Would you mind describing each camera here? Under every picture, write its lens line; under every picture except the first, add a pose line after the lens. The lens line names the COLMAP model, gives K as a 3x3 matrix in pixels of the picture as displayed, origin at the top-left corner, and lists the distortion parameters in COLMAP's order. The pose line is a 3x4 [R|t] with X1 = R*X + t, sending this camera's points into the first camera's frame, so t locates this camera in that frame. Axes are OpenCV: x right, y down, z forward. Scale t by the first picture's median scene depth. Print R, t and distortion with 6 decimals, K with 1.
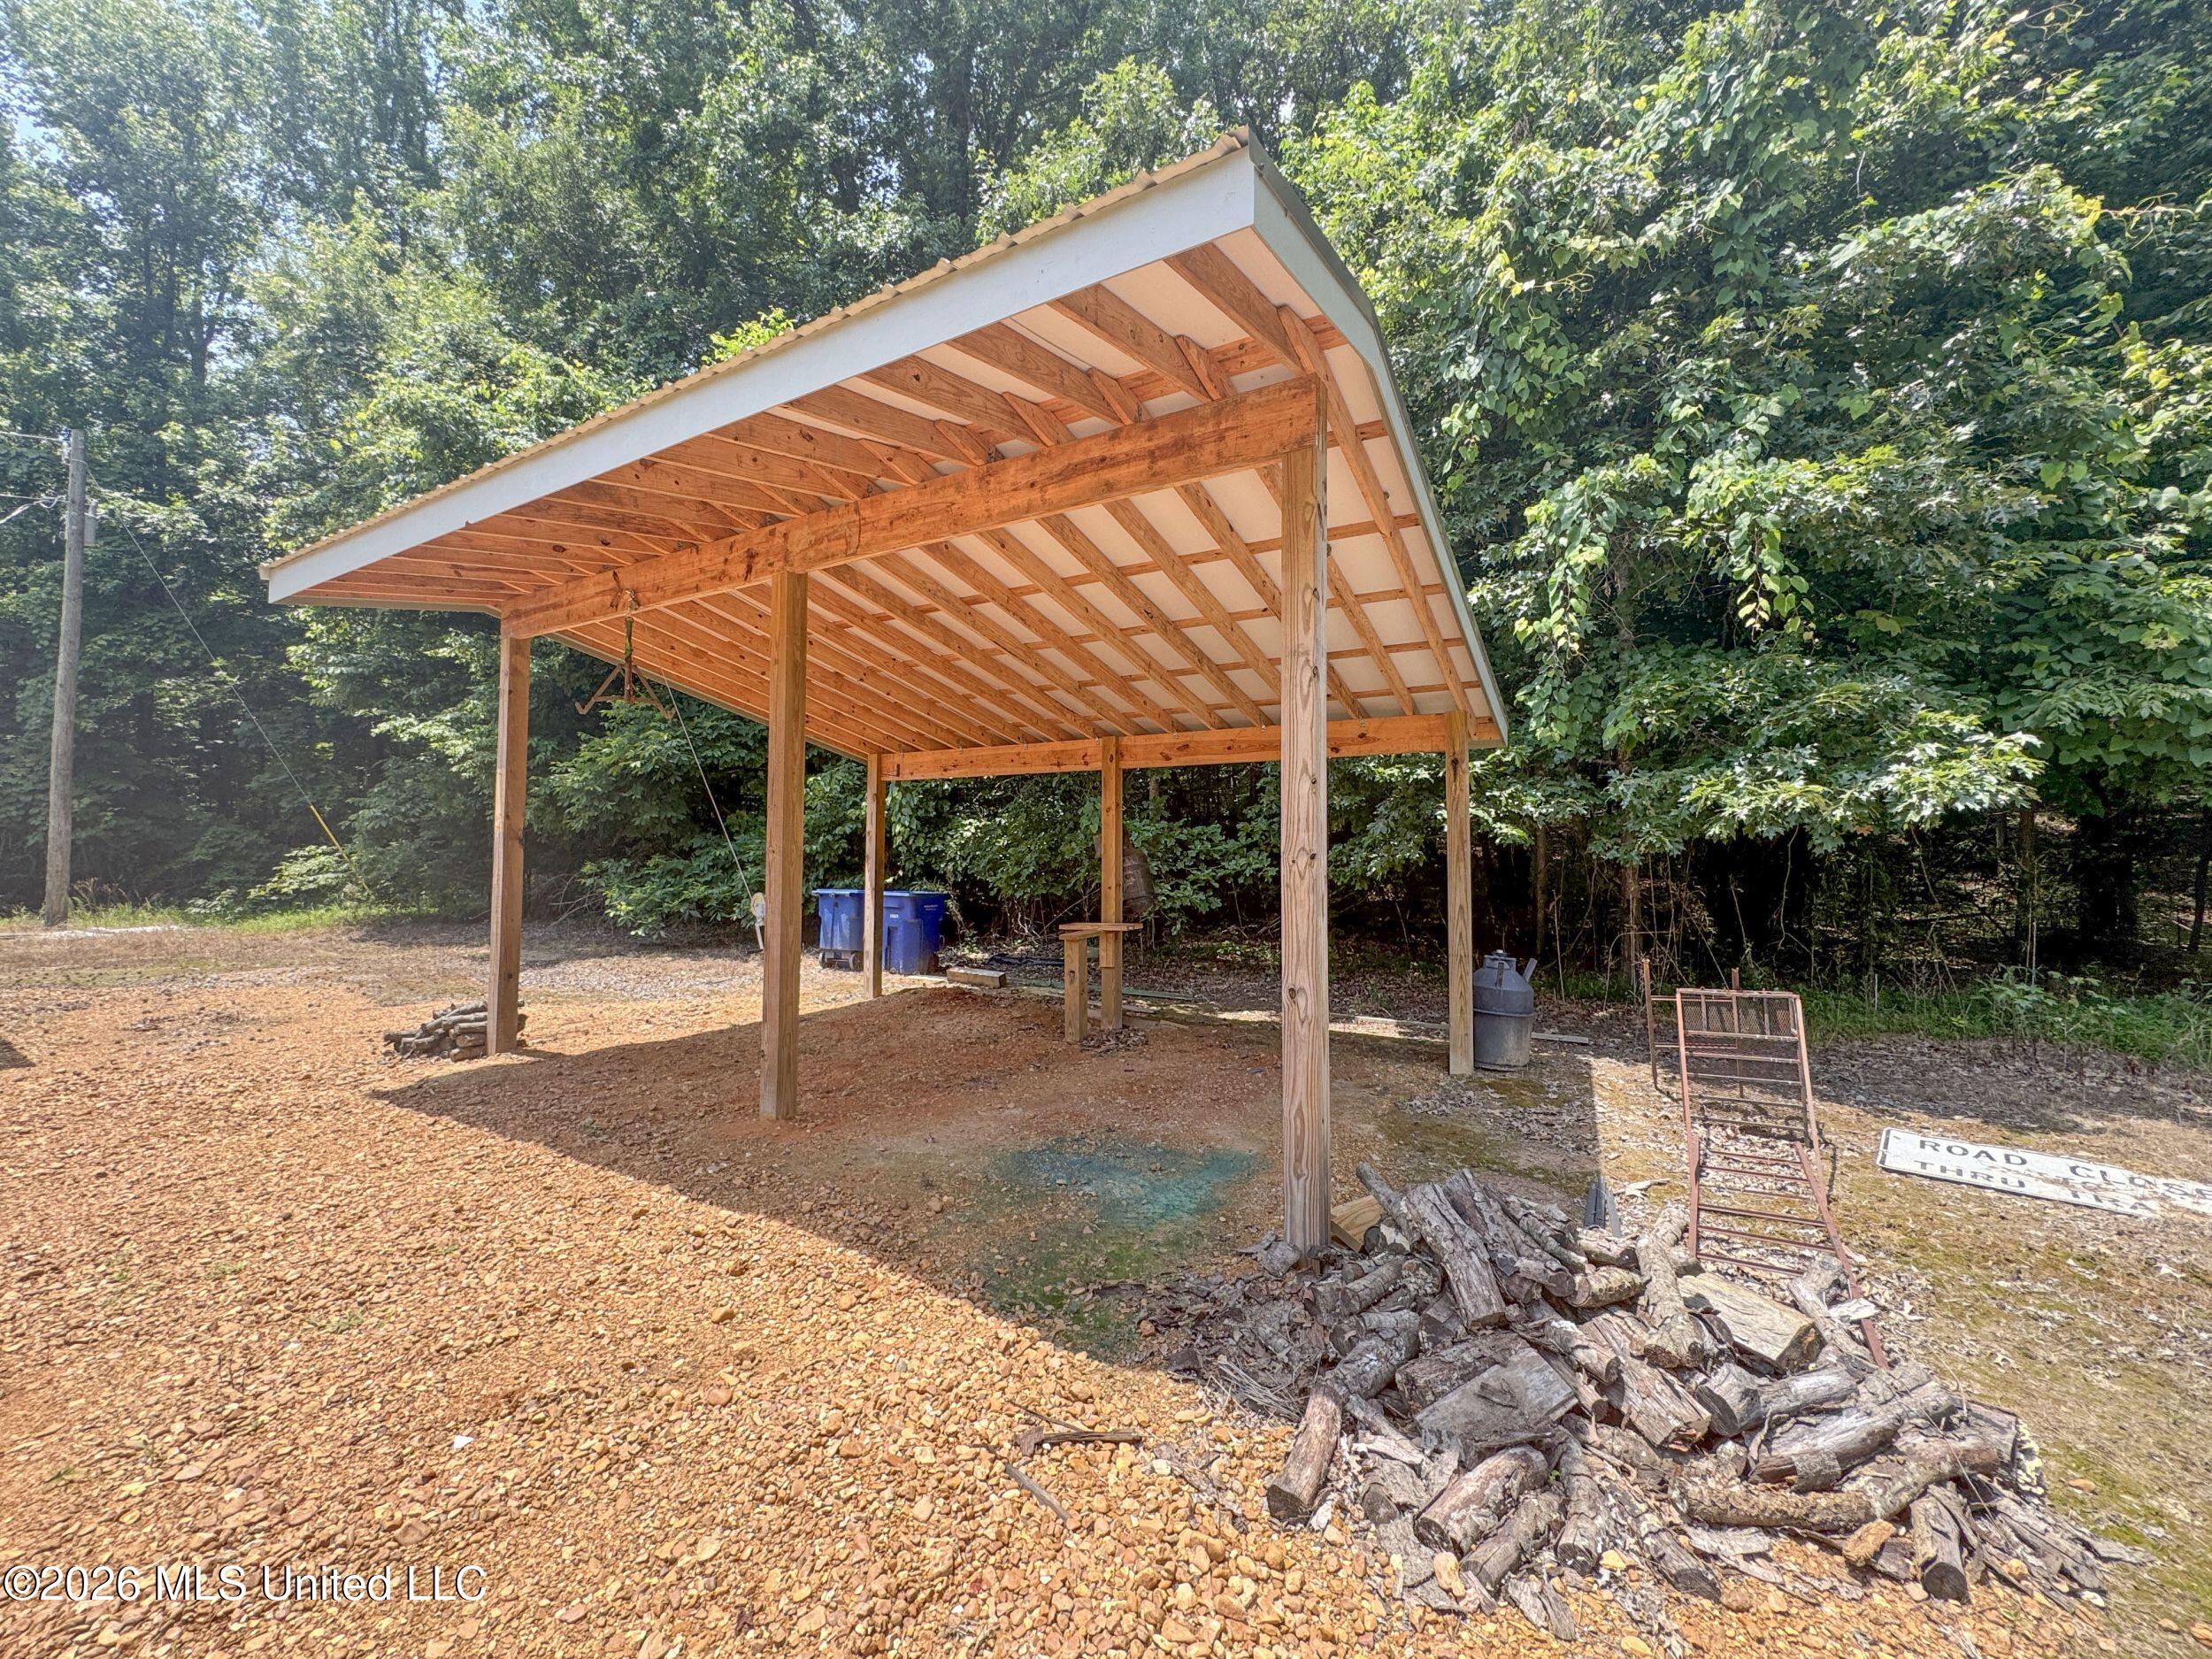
lens RADIAL K [[870.3, 0, 1106.0], [0, 870.3, 829.5], [0, 0, 1]] dist [-0.005039, -0.000057]
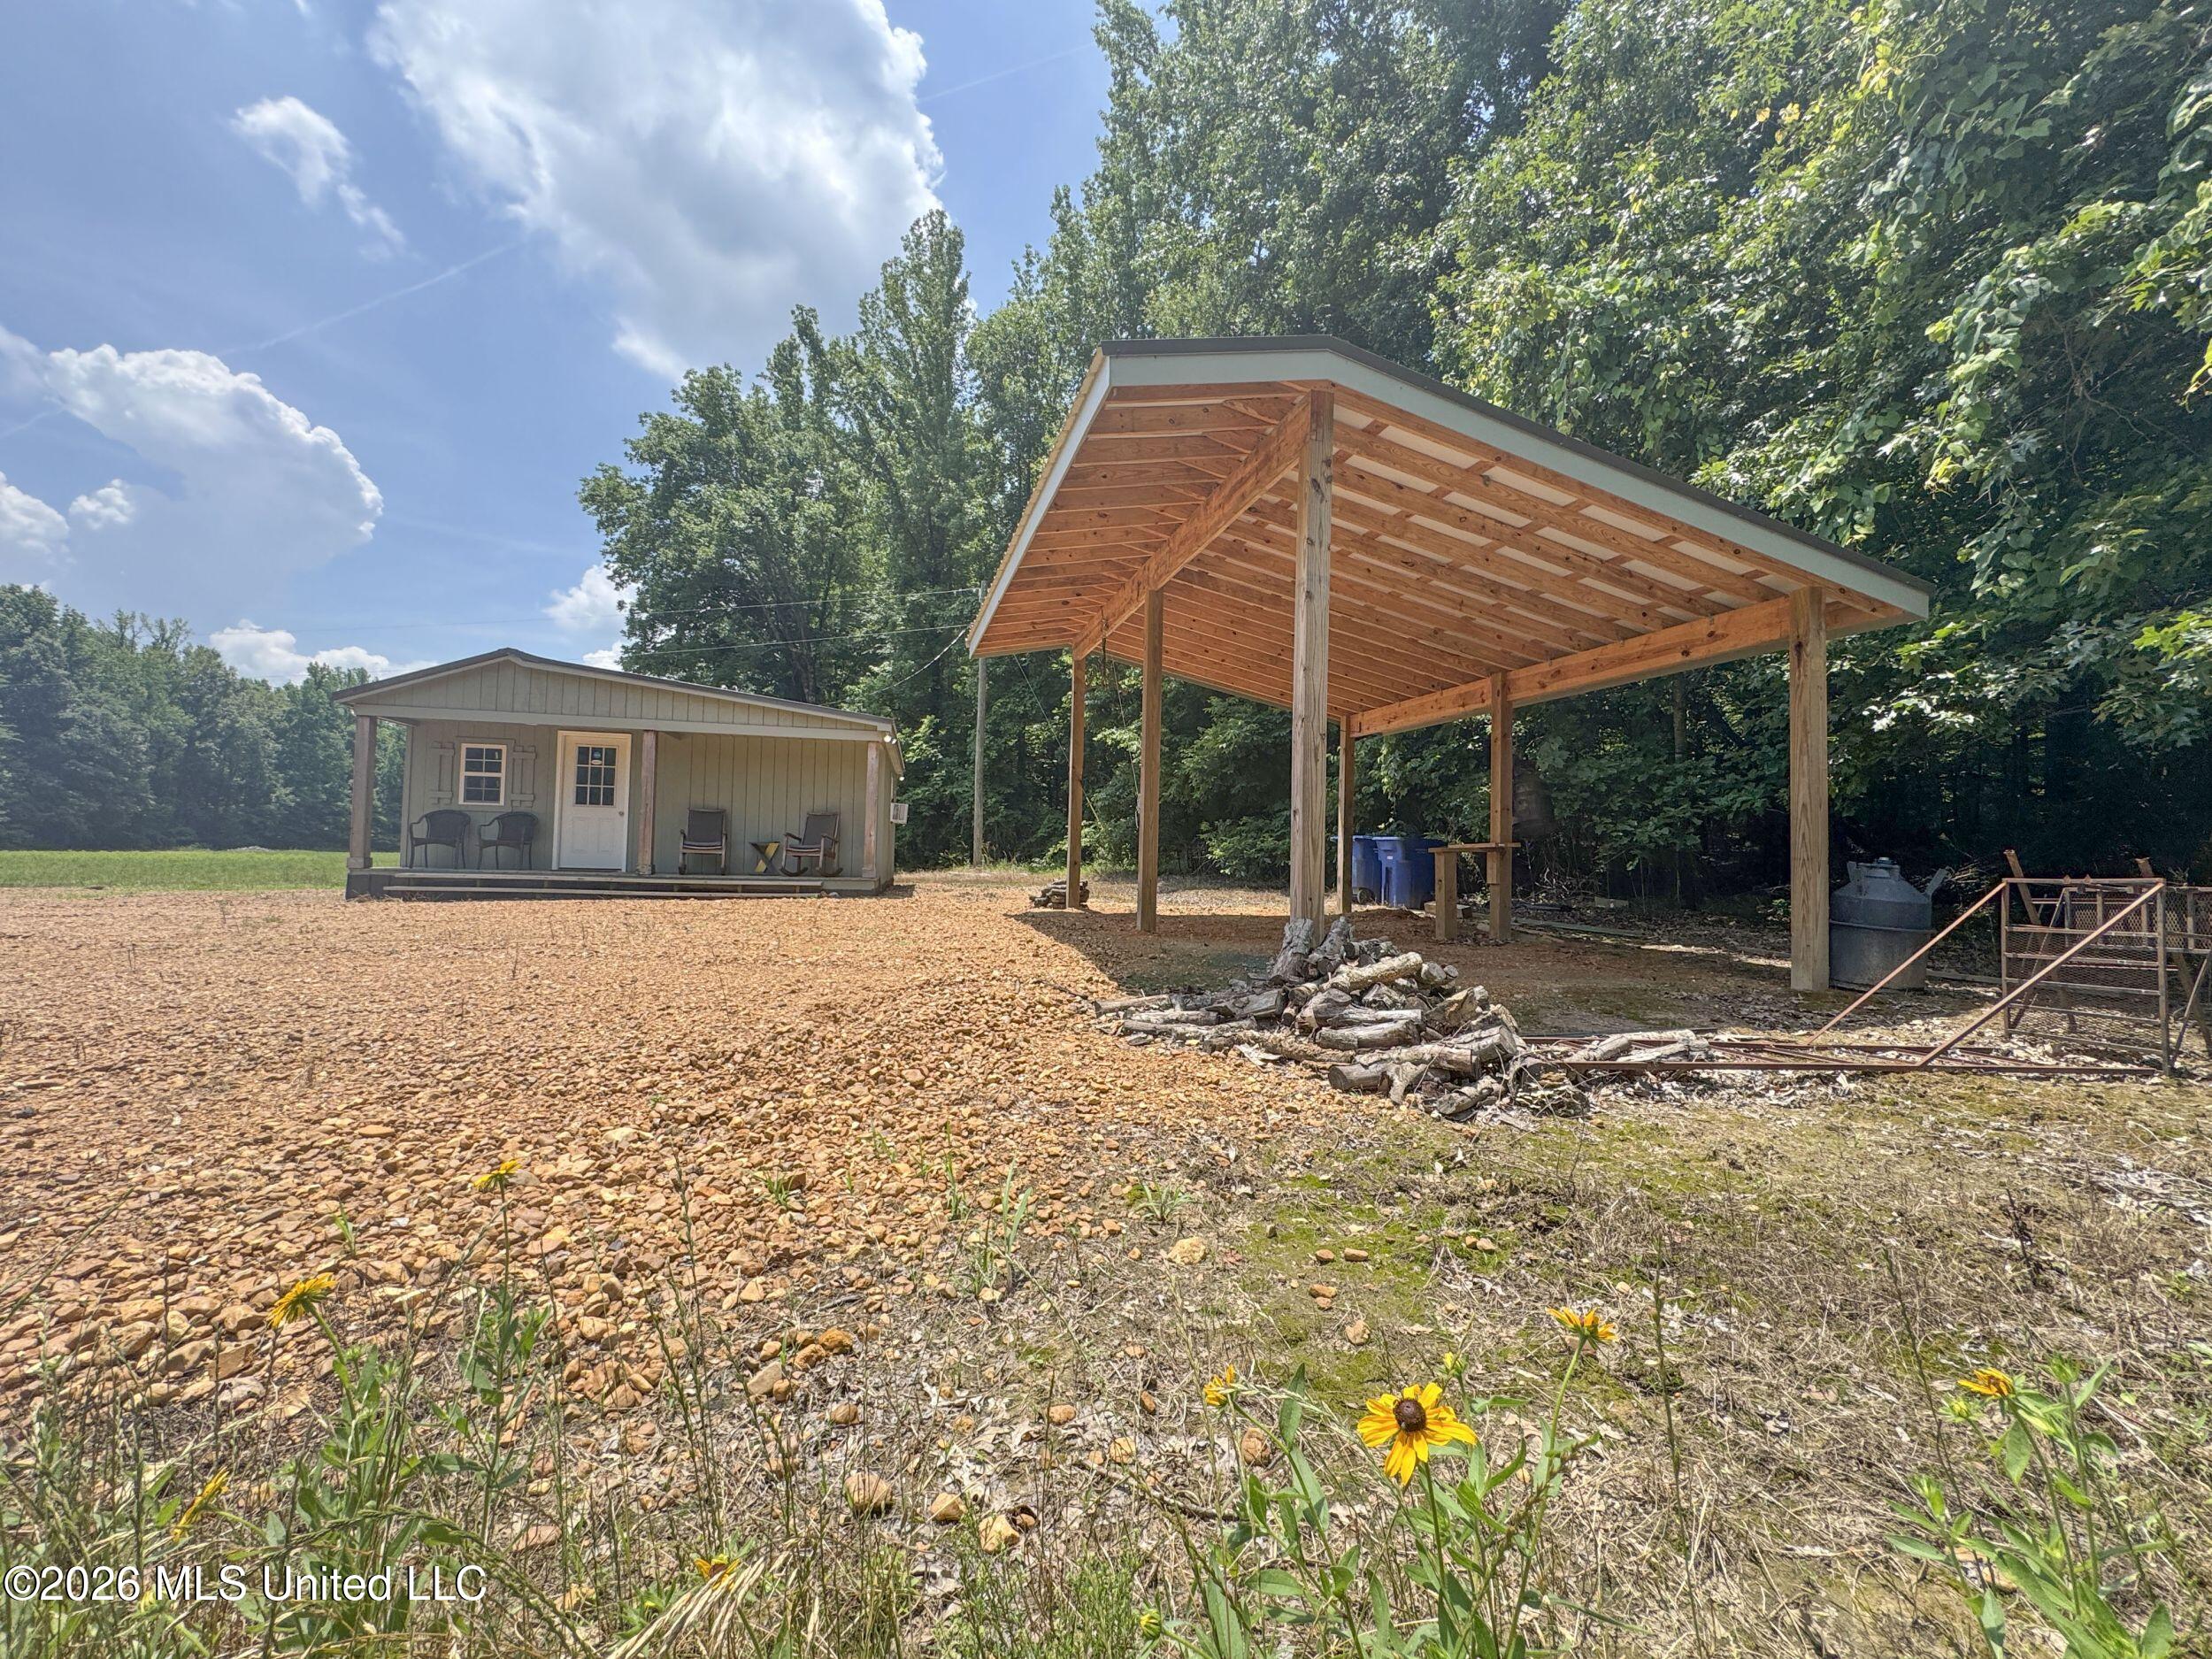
lens RADIAL K [[884.4, 0, 1106.0], [0, 884.4, 829.5], [0, 0, 1]] dist [0.001417, 0.000189]
pose [[0.704110, -0.012675, -0.709978, 0.221143], [0.010842, 0.999916, -0.007098, 0.045240], [0.710008, -0.002700, 0.704188, -0.063747]]
